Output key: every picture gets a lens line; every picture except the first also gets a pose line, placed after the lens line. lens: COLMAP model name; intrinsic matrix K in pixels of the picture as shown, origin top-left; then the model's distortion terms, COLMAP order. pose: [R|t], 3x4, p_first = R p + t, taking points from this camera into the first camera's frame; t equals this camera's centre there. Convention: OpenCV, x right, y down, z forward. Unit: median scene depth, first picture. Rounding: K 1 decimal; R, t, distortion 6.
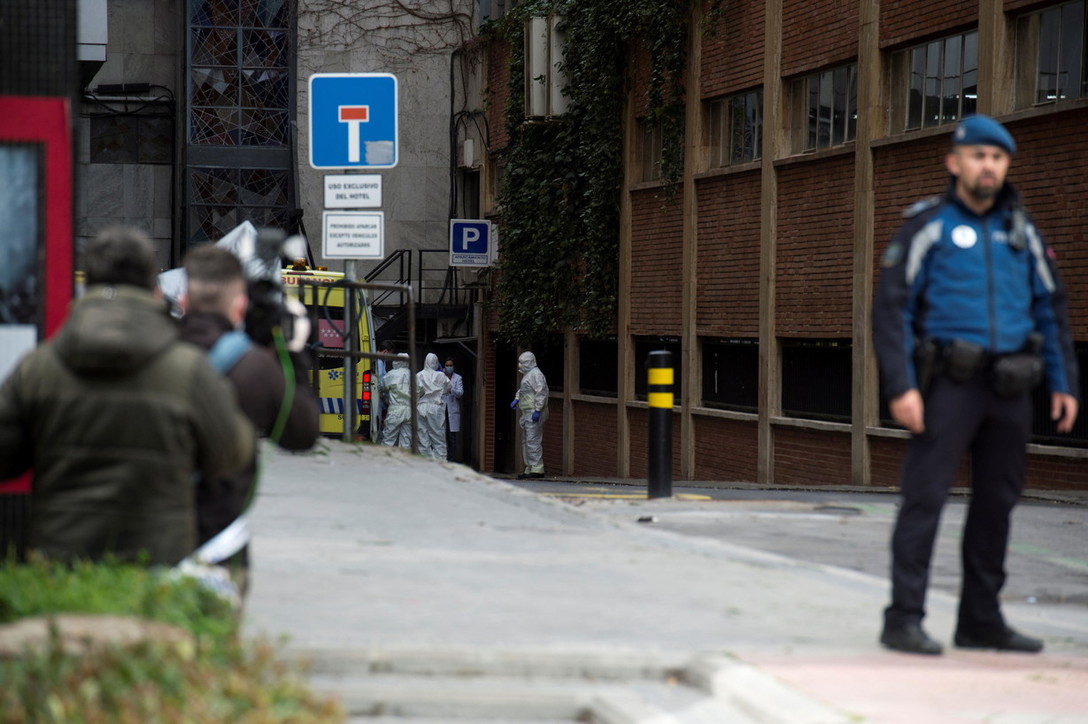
lens RADIAL K [[6893.0, 0, 544.0], [0, 6893.0, 362.0], [0, 0, 1]] dist [2.293650, -4.537469]
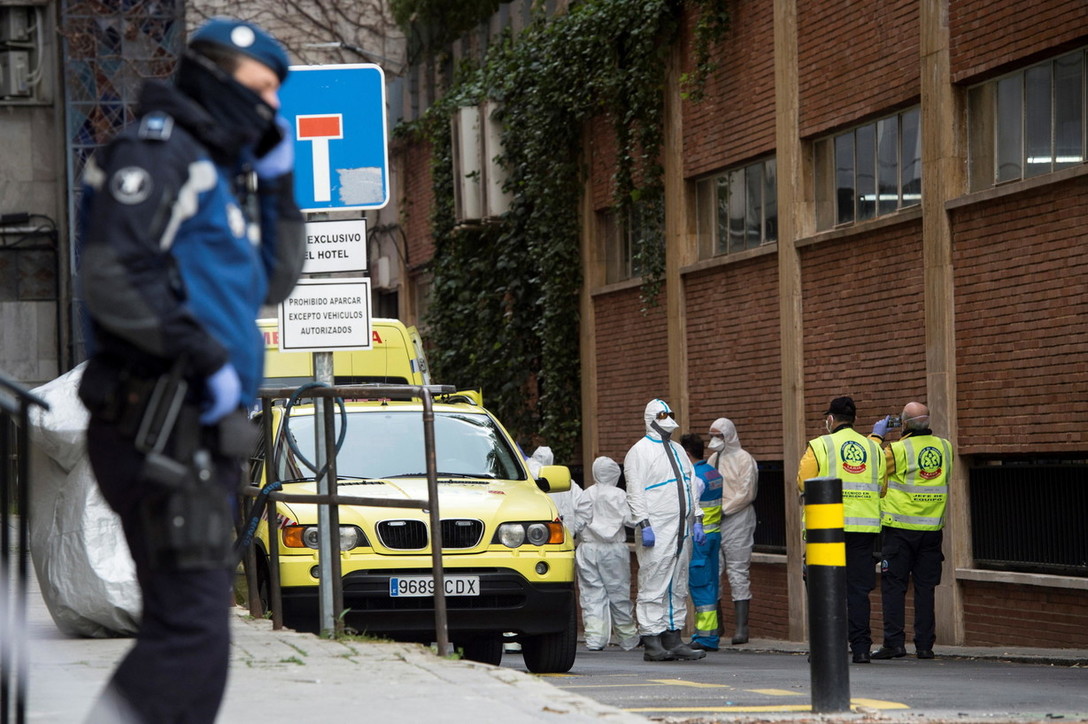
lens RADIAL K [[6862.0, 0, 514.3], [0, 6862.0, 361.1], [0, 0, 1]] dist [1.618636, -11.309804]
pose [[0.999205, -0.038019, 0.011969, -0.008938], [0.038251, 0.999071, -0.019833, -0.000332], [-0.011204, 0.020275, 0.999732, 0.180081]]
